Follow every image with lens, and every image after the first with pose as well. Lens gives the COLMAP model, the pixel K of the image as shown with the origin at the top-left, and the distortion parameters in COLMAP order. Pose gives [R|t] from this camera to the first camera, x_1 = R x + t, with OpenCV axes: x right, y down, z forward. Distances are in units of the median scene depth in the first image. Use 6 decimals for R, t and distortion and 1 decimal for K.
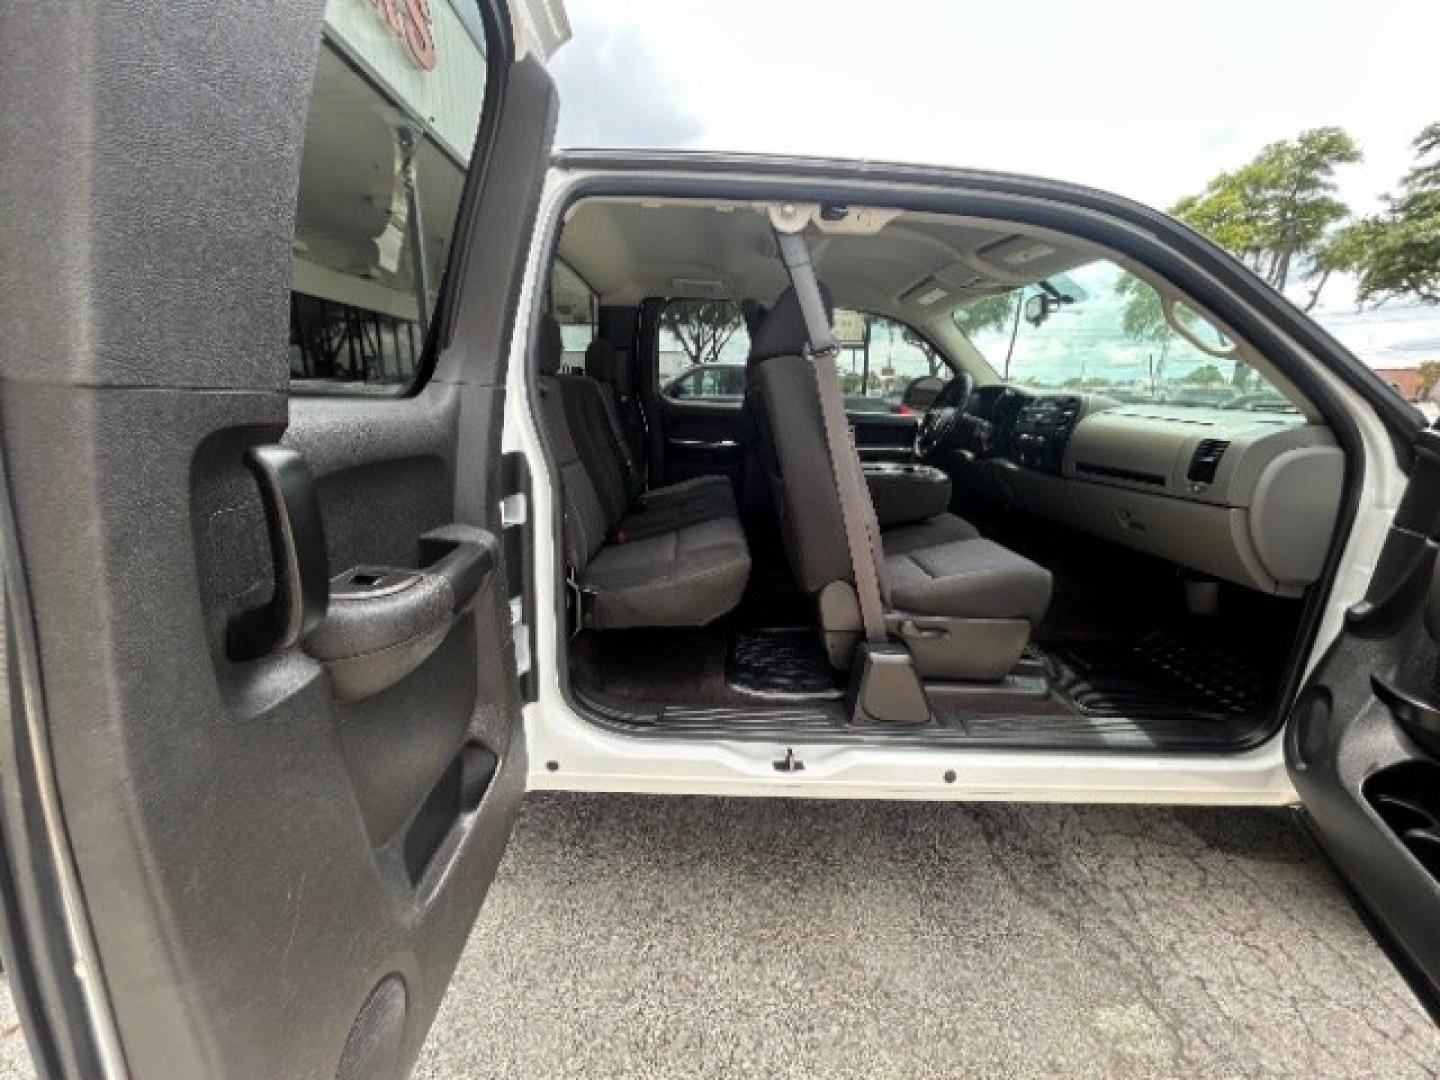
lens RADIAL K [[574.3, 0, 720.0], [0, 574.3, 540.0], [0, 0, 1]] dist [0.000719, 0.000229]
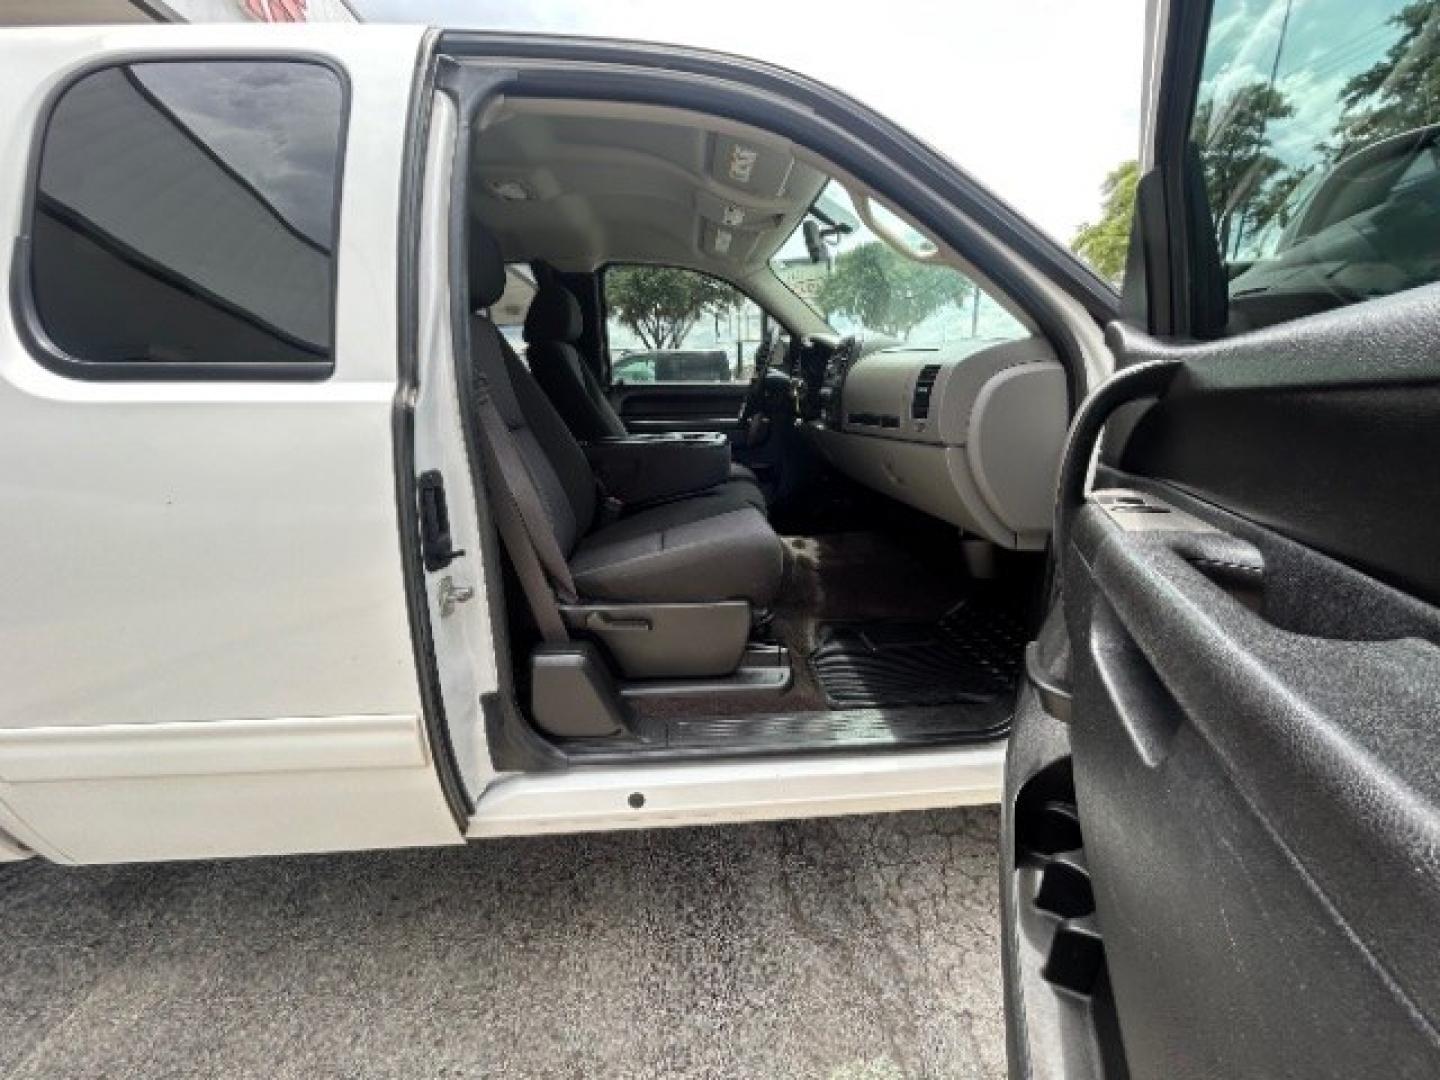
lens RADIAL K [[572.1, 0, 719.0], [0, 572.1, 538.3], [0, 0, 1]] dist [0.000402, 0.000578]
pose [[0.997249, -0.070160, 0.023935, 0.427468], [0.069964, 0.997509, 0.008949, 0.035182], [-0.024503, -0.007250, 0.999673, 0.155189]]
